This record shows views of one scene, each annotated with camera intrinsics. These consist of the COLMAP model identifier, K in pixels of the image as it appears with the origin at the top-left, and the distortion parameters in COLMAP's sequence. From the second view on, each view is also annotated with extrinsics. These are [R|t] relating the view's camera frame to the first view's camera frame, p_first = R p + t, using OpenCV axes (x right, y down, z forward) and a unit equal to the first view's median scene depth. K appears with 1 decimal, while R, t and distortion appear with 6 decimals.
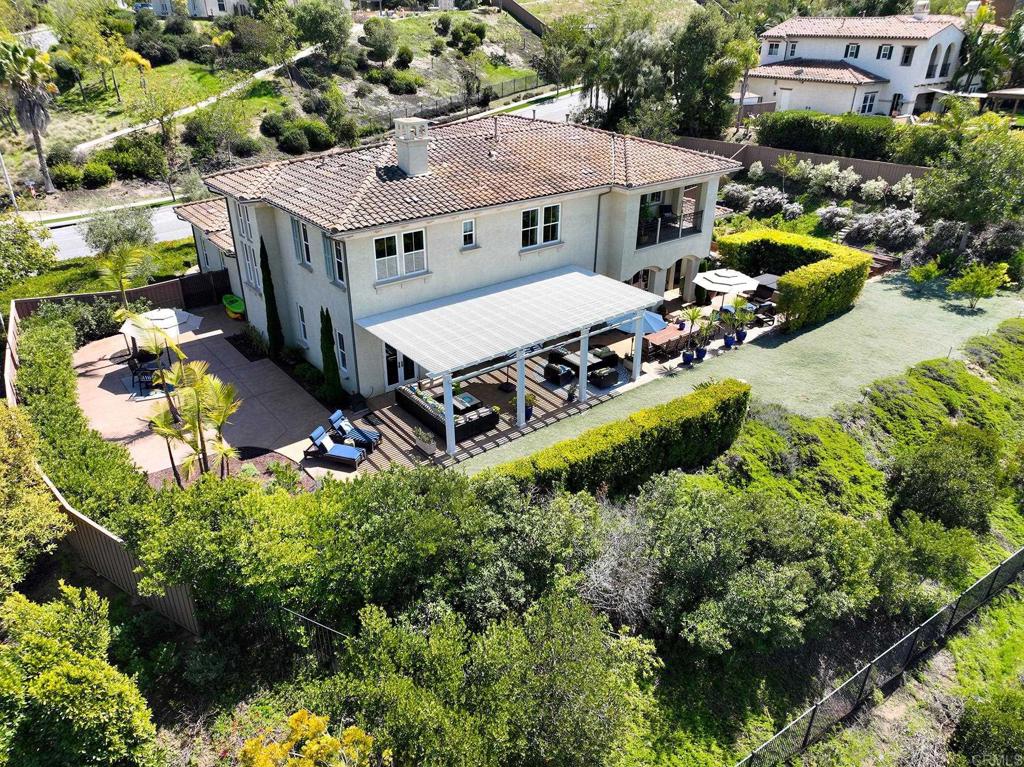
lens RADIAL K [[707.2, 0, 512.0], [0, 707.2, 383.5], [0, 0, 1]] dist [0.003845, 0.002570]
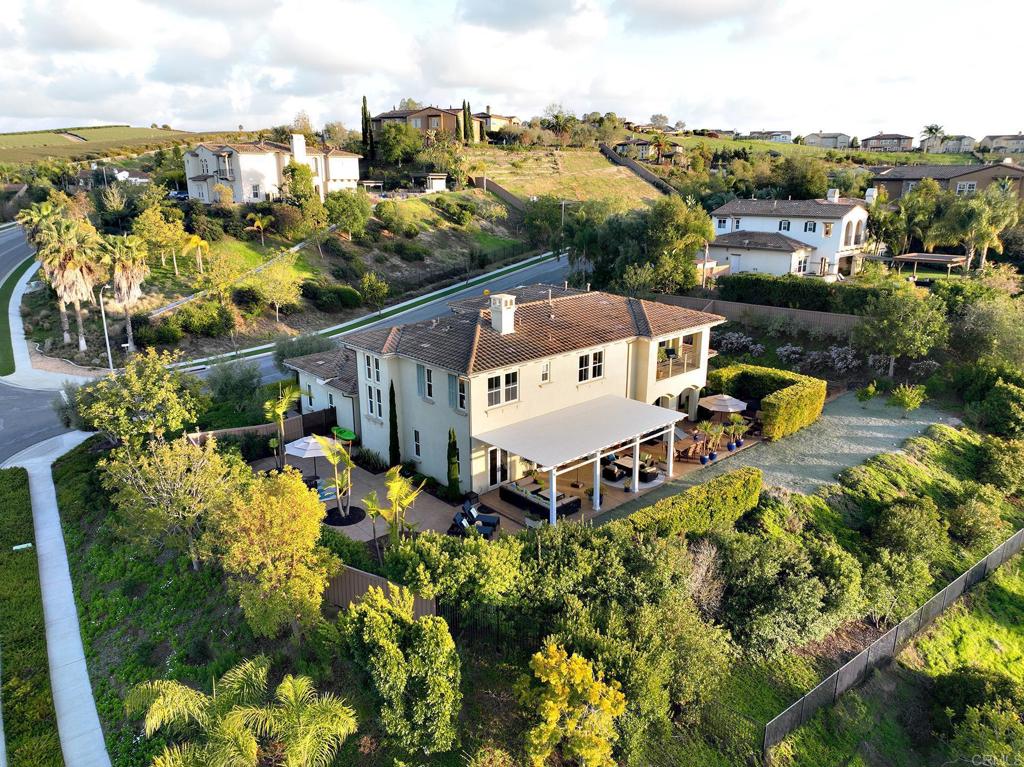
lens RADIAL K [[714.5, 0, 512.0], [0, 714.5, 383.5], [0, 0, 1]] dist [-0.005483, 0.001459]
pose [[0.997406, -0.029670, 0.065574, -0.174193], [0.042191, 0.979151, -0.198706, 0.066463], [-0.058312, 0.200957, 0.977863, -0.285439]]
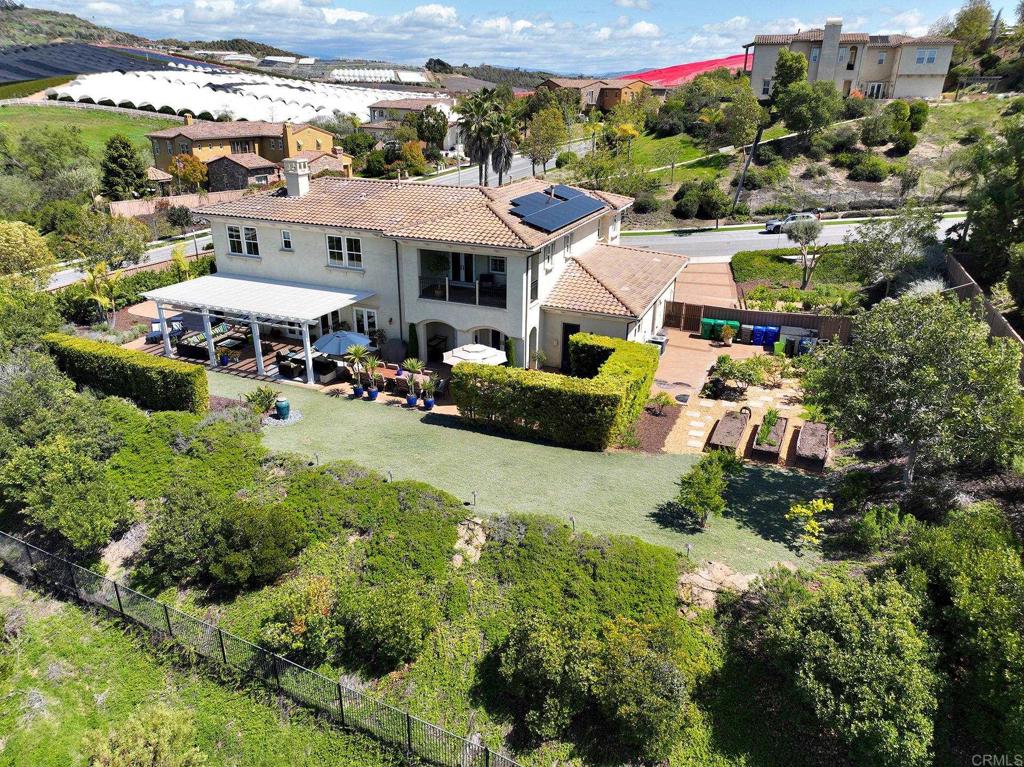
lens RADIAL K [[714.5, 0, 512.0], [0, 714.5, 383.5], [0, 0, 1]] dist [-0.005483, 0.001459]
pose [[0.491545, 0.329143, -0.806256, 1.101119], [-0.409945, 0.904284, 0.119233, -0.243692], [0.768328, 0.271912, 0.579427, 0.479640]]
